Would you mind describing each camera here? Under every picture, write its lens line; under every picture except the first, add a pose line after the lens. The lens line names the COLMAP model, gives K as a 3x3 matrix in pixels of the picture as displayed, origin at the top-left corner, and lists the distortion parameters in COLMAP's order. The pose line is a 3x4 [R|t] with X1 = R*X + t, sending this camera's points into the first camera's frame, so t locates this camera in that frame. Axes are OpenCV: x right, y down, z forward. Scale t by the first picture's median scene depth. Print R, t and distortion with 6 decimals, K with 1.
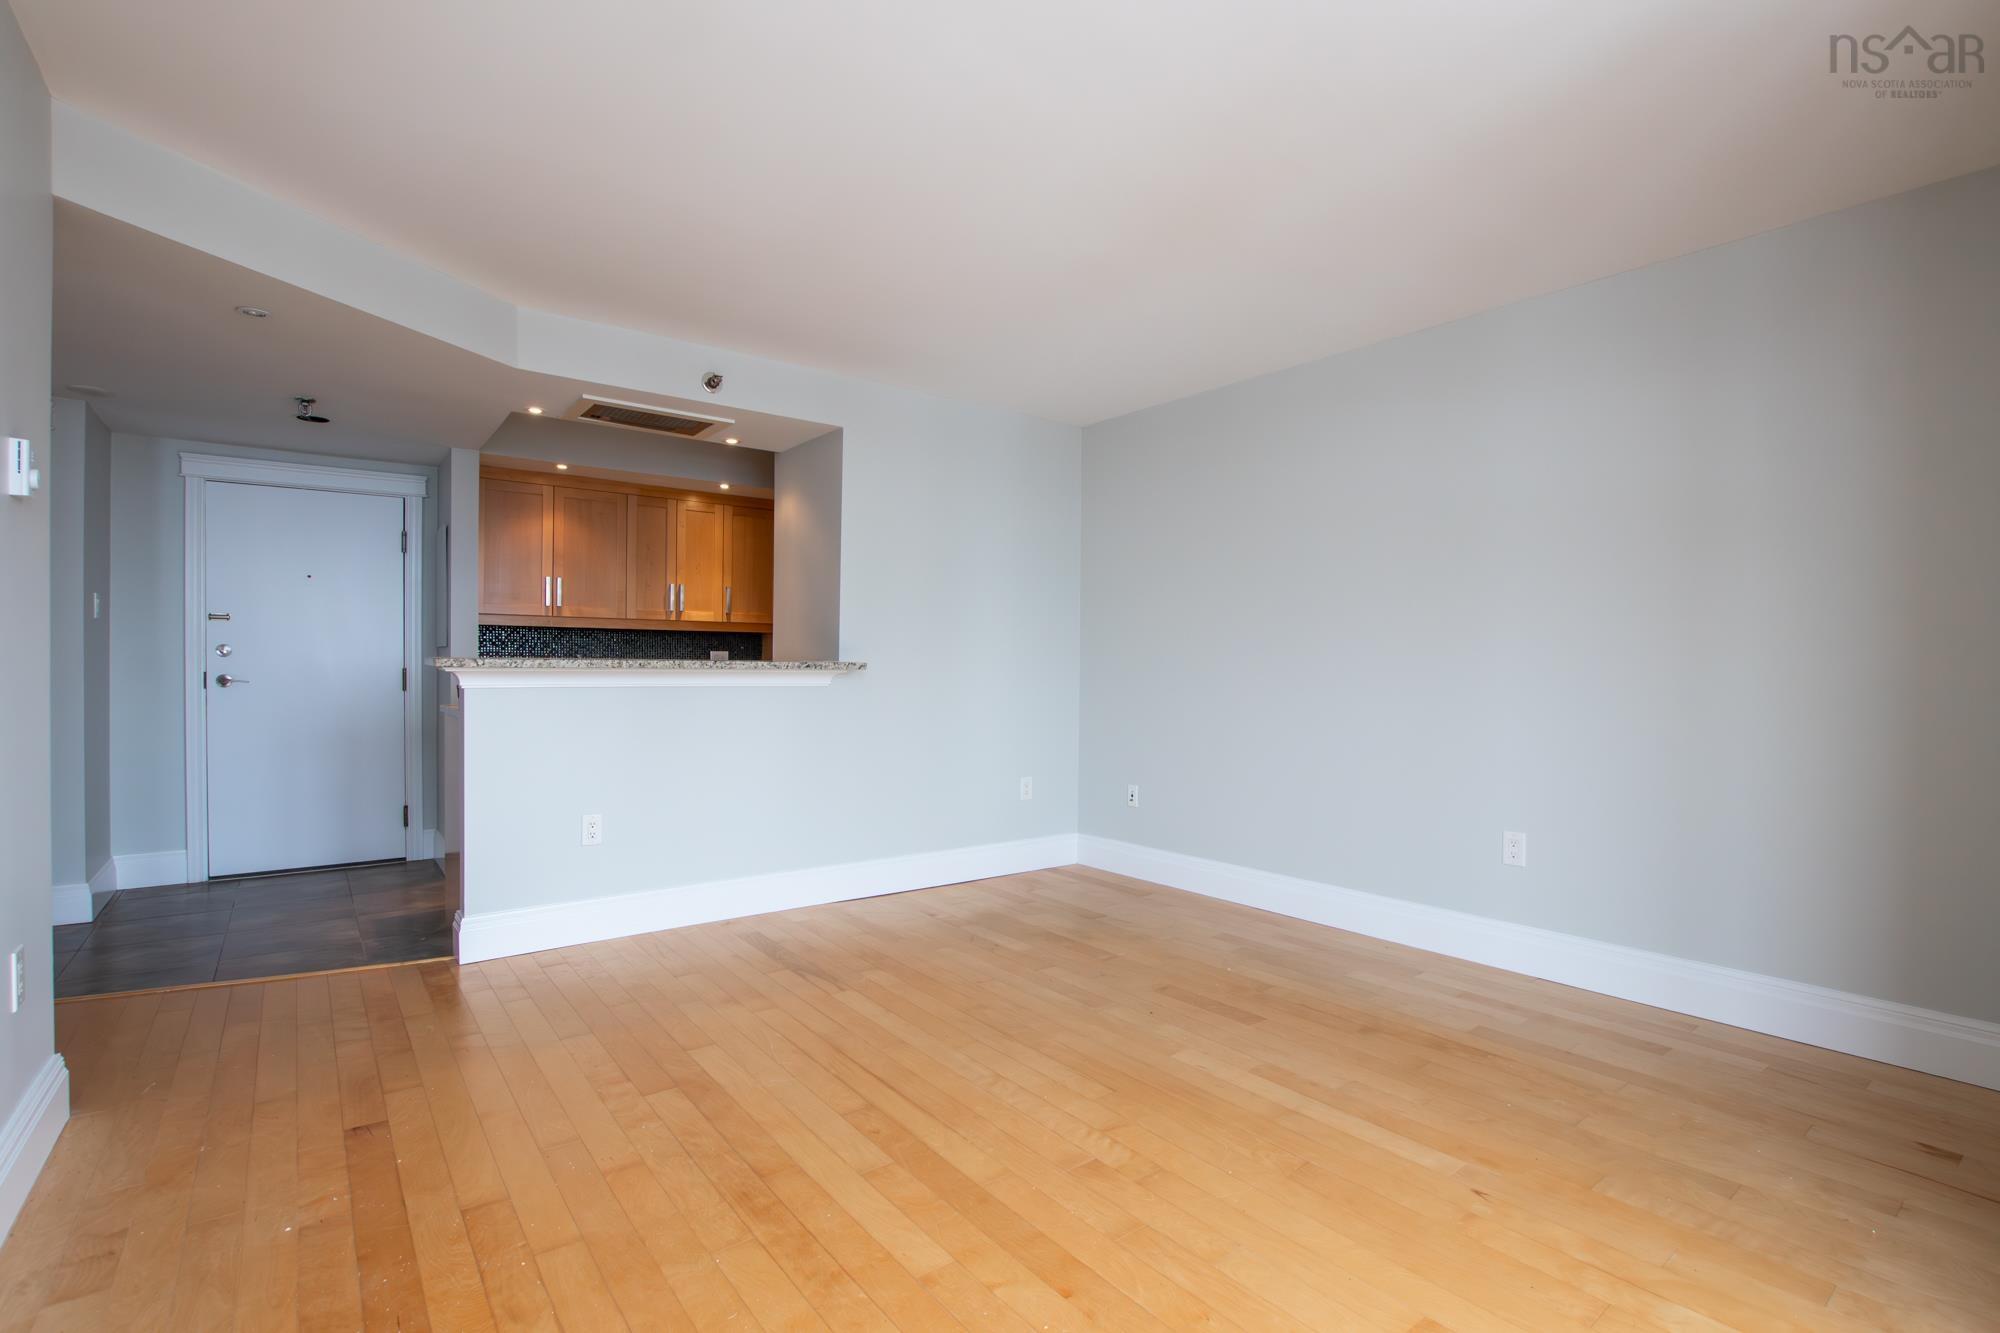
lens RADIAL K [[939.0, 0, 999.7], [0, 939.0, 676.9], [0, 0, 1]] dist [-0.001575, -0.000272]
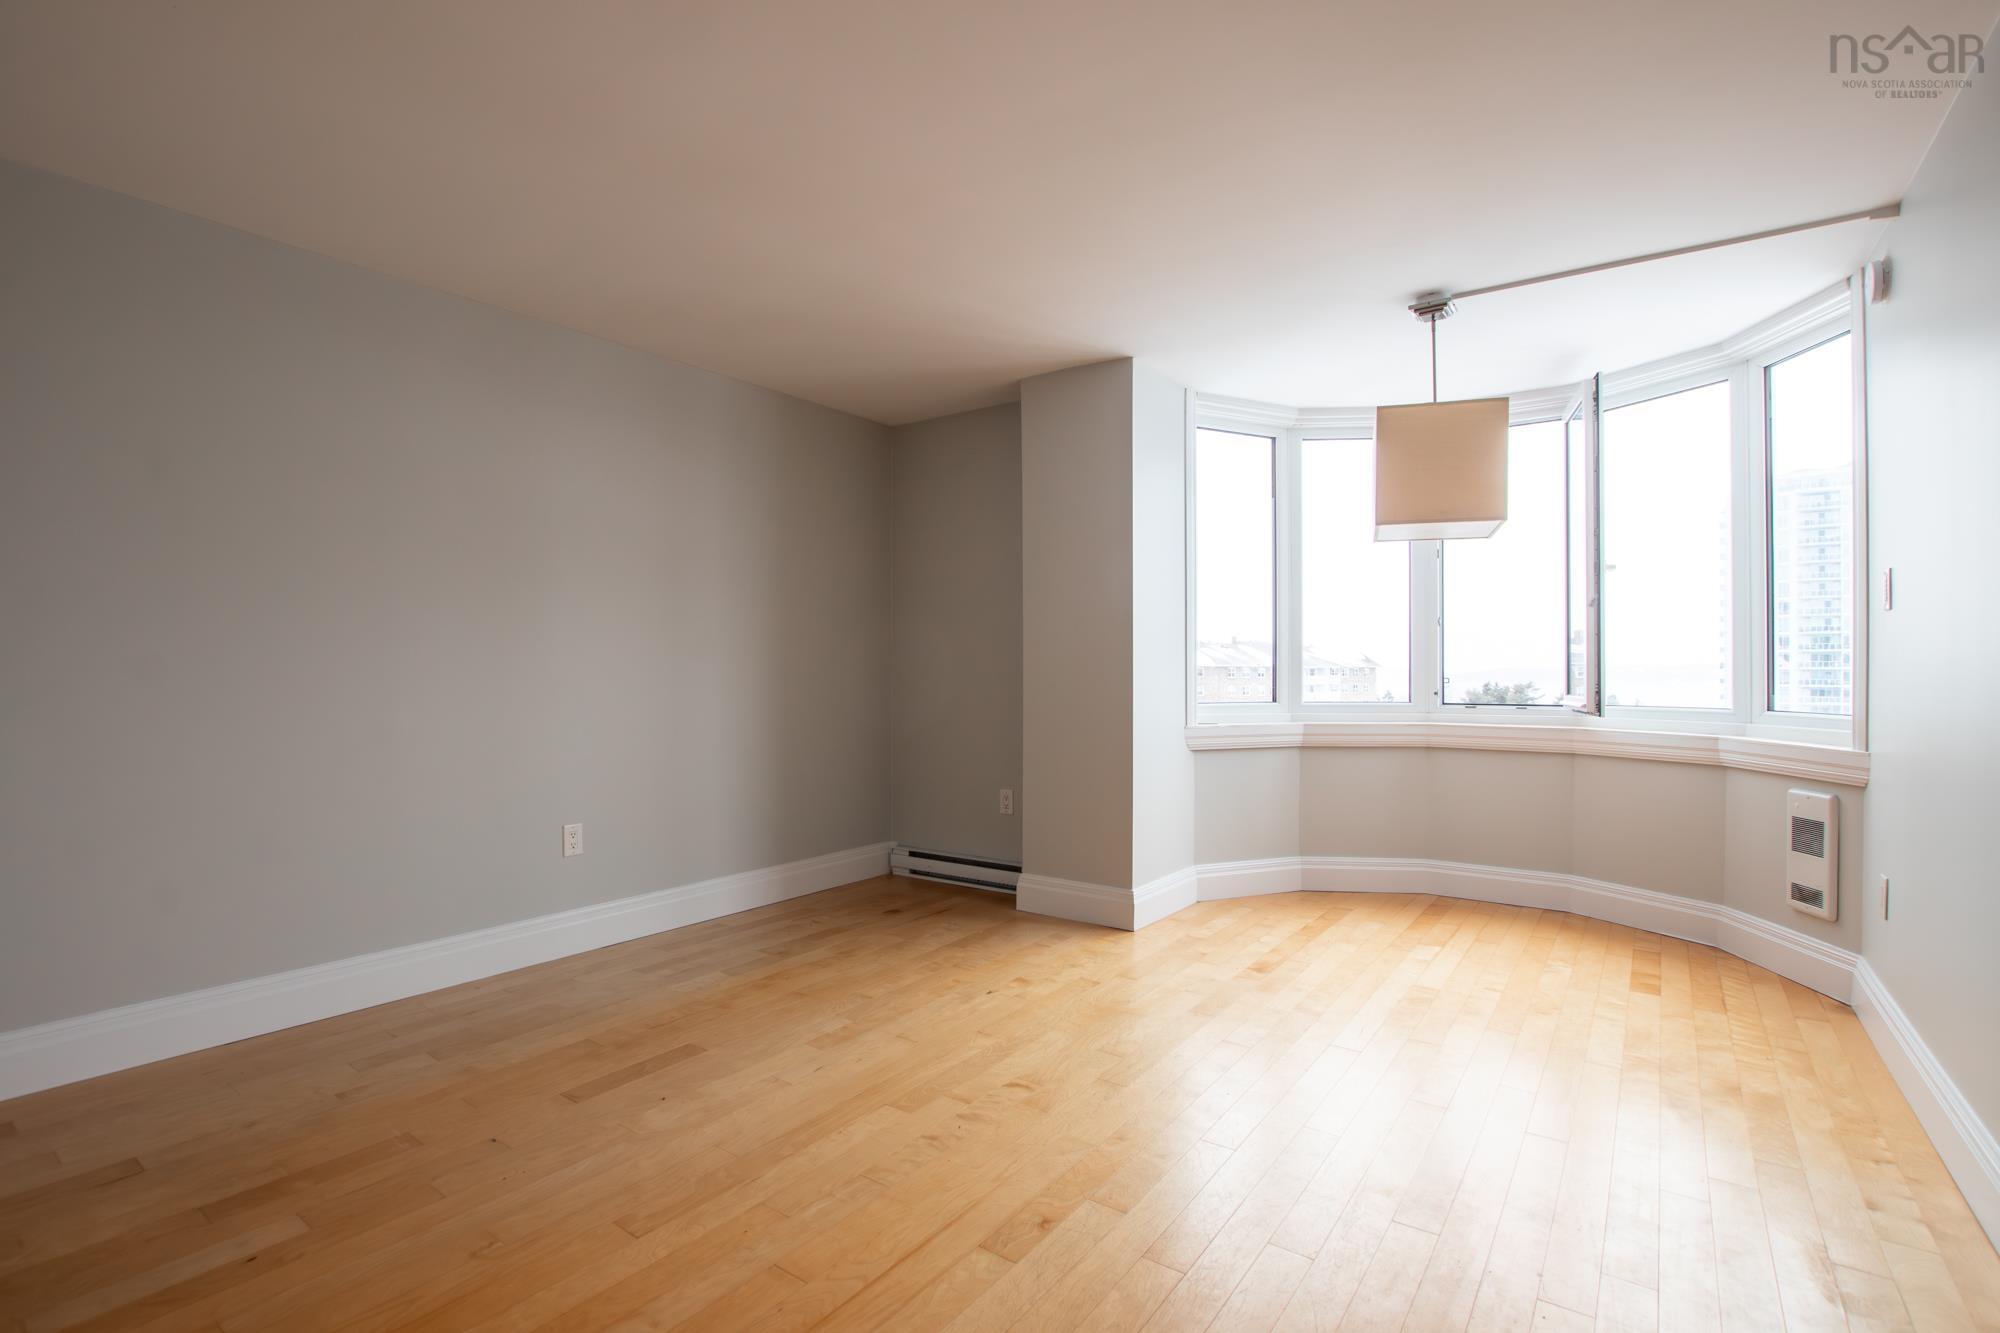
lens RADIAL K [[939.0, 0, 999.6], [0, 939.0, 662.8], [0, 0, 1]] dist [-0.001575, -0.000272]
pose [[-0.312953, 0.006441, 0.949747, -0.698953], [-0.002112, 0.999970, -0.007477, -0.014172], [-0.949766, -0.004346, -0.312930, 0.973931]]
